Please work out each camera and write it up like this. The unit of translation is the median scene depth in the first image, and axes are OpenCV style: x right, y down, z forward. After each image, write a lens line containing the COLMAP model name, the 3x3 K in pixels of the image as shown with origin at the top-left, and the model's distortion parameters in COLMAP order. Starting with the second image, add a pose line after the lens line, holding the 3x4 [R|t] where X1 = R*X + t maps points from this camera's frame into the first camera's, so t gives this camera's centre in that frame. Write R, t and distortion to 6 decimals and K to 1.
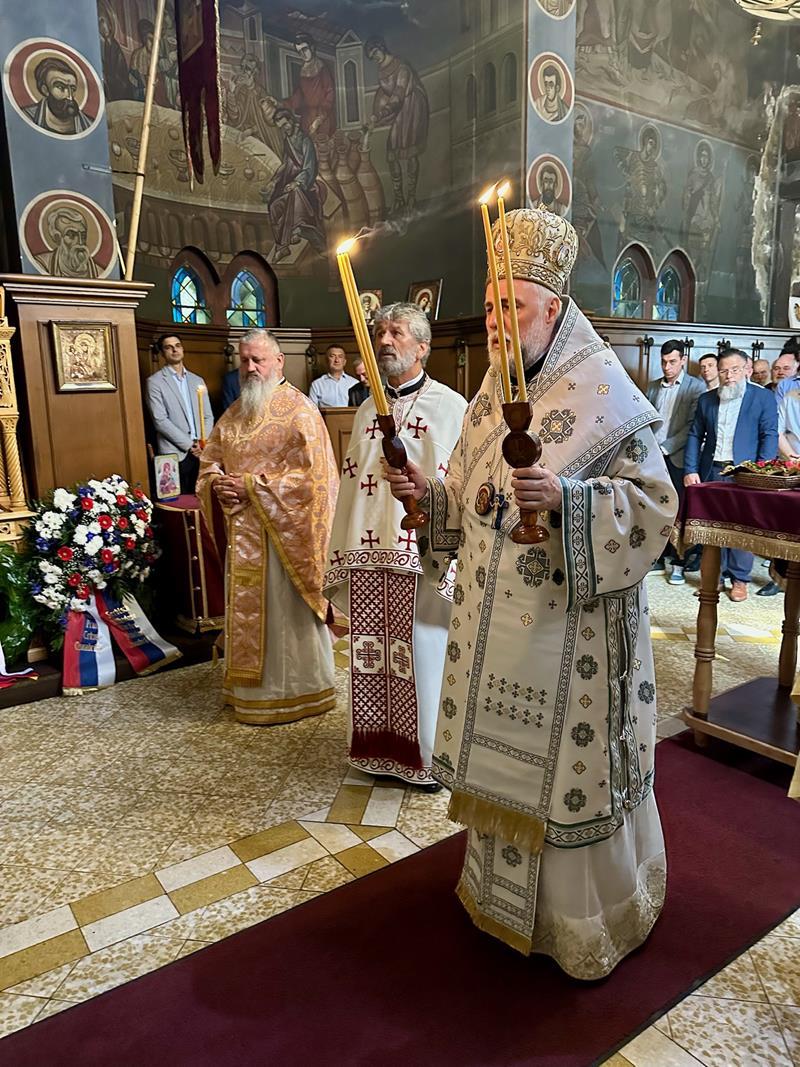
lens RADIAL K [[753.6, 0, 393.3], [0, 753.6, 538.7], [0, 0, 1]] dist [0.038266, -0.048230]
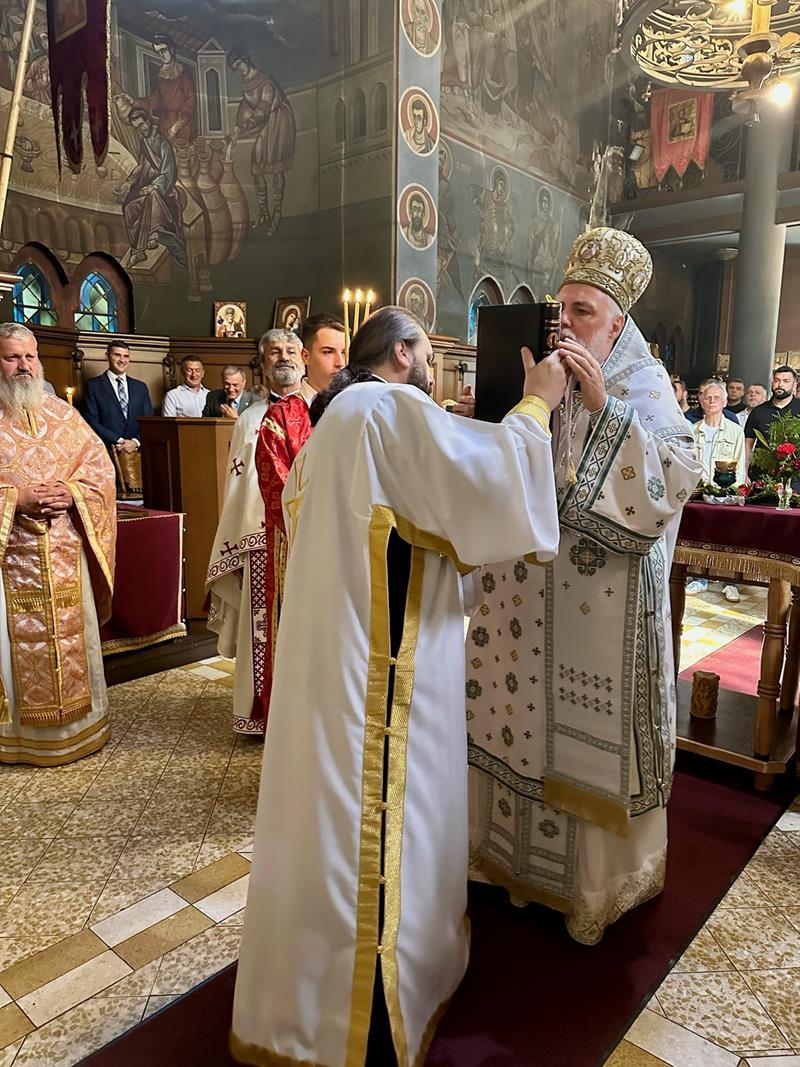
lens RADIAL K [[753.6, 0, 403.2], [0, 753.6, 537.9], [0, 0, 1]] dist [0.038266, -0.048230]
pose [[0.970283, -0.009196, 0.241799, -0.060341], [0.017207, 0.999370, -0.031042, 0.007662], [-0.241361, 0.034280, 0.969830, 0.014835]]
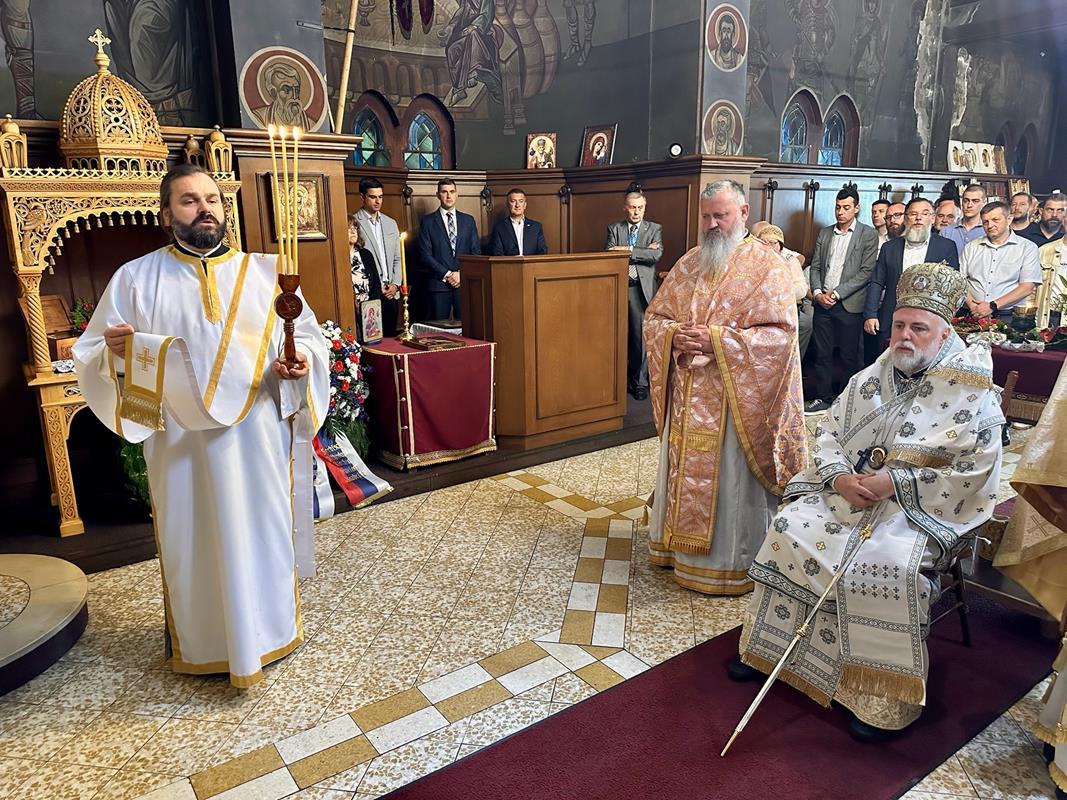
lens RADIAL K [[753.6, 0, 532.0], [0, 753.6, 397.2], [0, 0, 1]] dist [0.038266, -0.048230]
pose [[0.999976, 0.004723, 0.005163, -0.054416], [-0.004903, 0.999359, 0.035454, -0.009456], [-0.004992, -0.035479, 0.999358, -0.036188]]
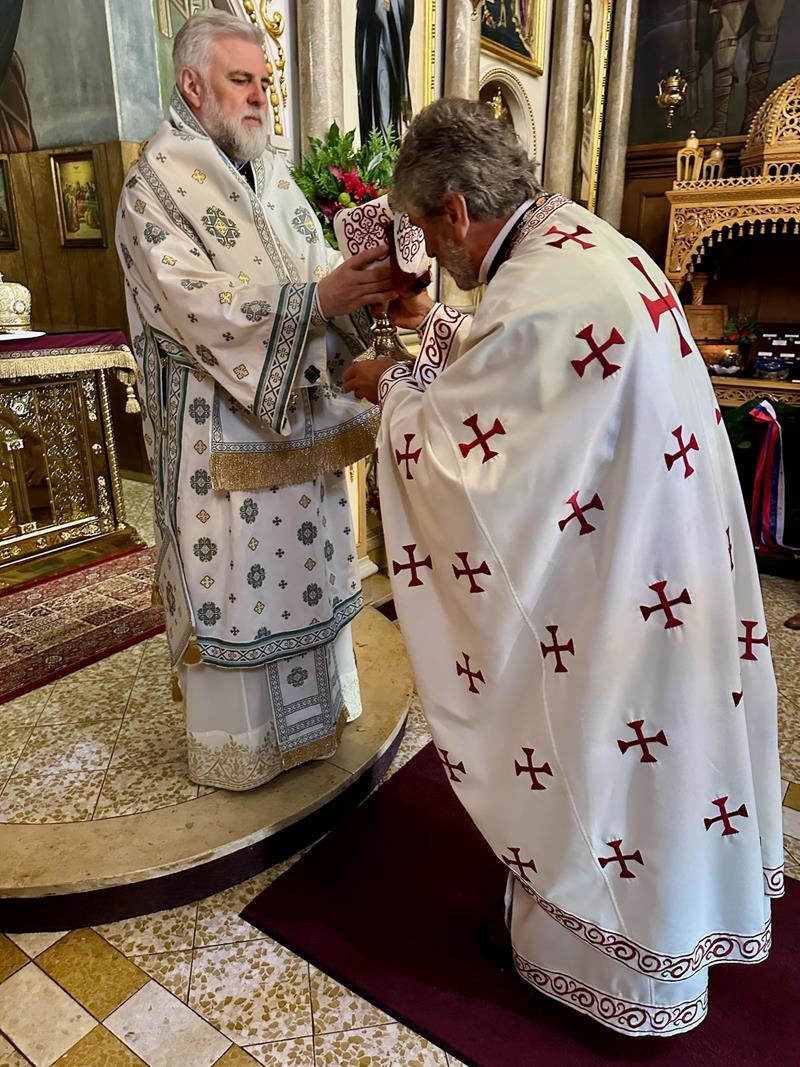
lens RADIAL K [[753.6, 0, 403.8], [0, 753.6, 534.0], [0, 0, 1]] dist [0.038266, -0.048230]
pose [[0.333978, 0.326027, -0.884401, 0.120216], [-0.186888, 0.942553, 0.276889, -0.011479], [0.923868, 0.072810, 0.375722, 0.085159]]
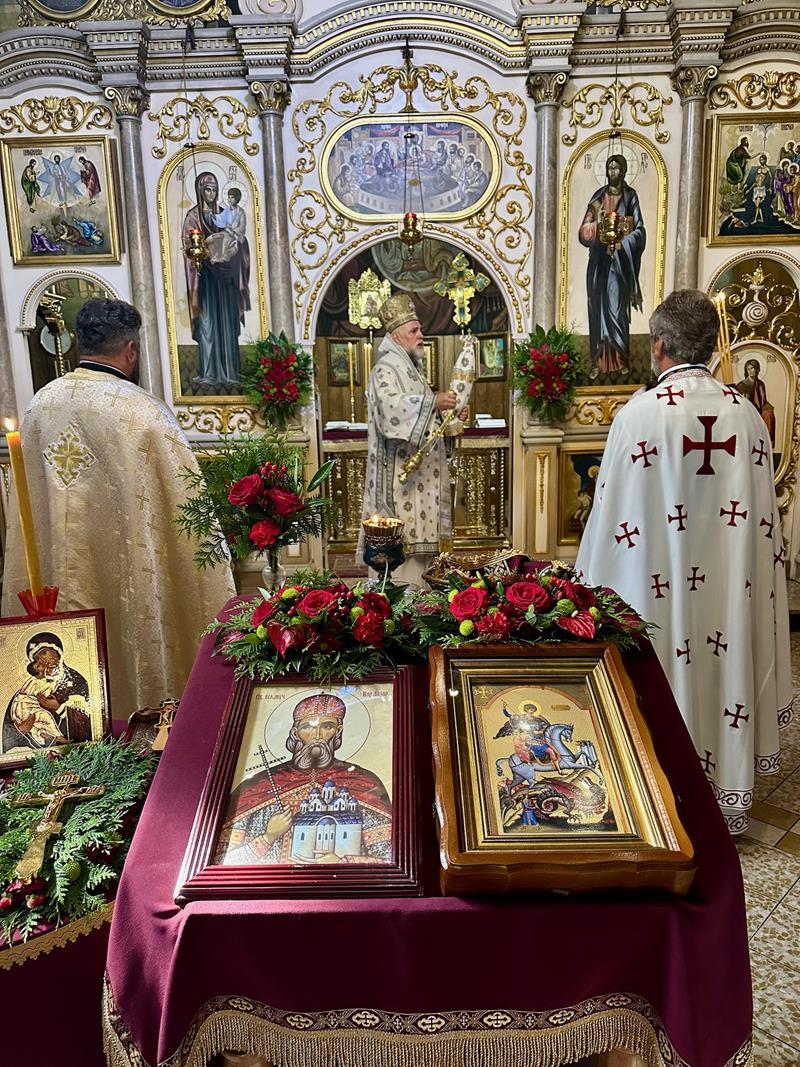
lens RADIAL K [[753.6, 0, 406.8], [0, 753.6, 539.1], [0, 0, 1]] dist [0.038266, -0.048230]
pose [[-0.586383, 0.191696, -0.787025, 0.387612], [-0.118285, 0.940917, 0.317309, -0.110336], [0.801351, 0.279157, -0.529063, 0.503441]]
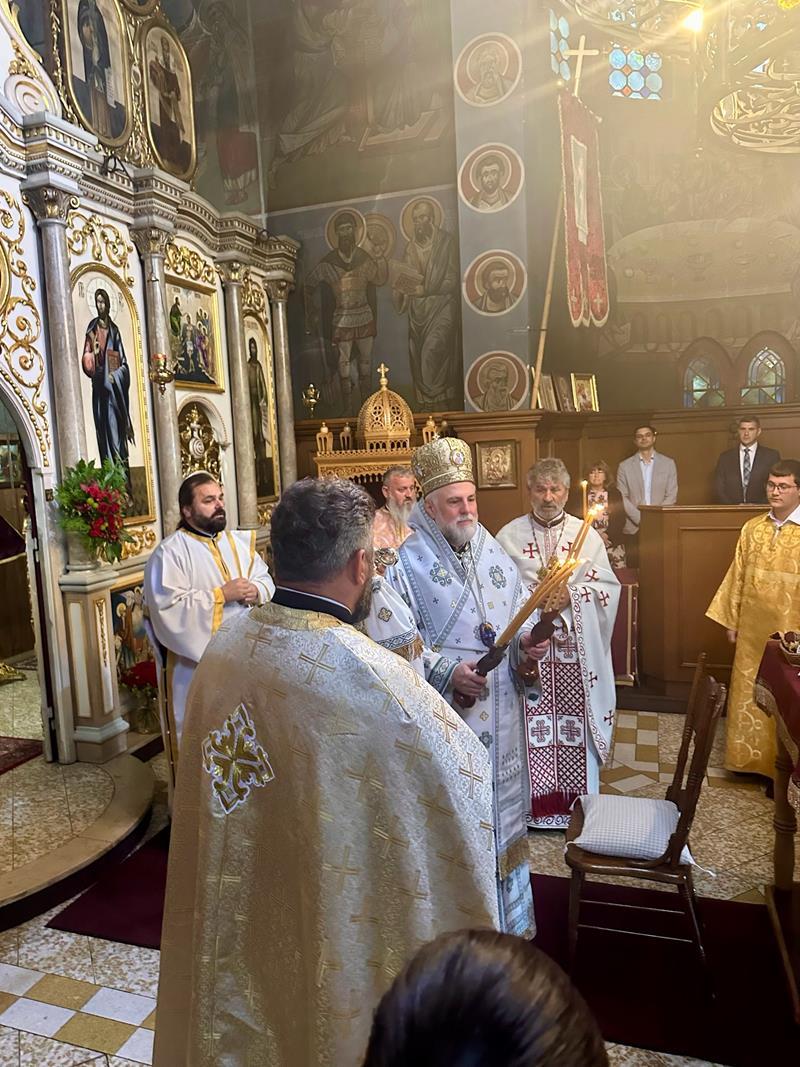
lens RADIAL K [[753.6, 0, 393.5], [0, 753.6, 538.7], [0, 0, 1]] dist [0.038266, -0.048230]
pose [[0.583794, 0.095137, -0.806308, 0.380418], [-0.122794, 0.992033, 0.028144, -0.073595], [0.802562, 0.082580, 0.590825, 0.020190]]
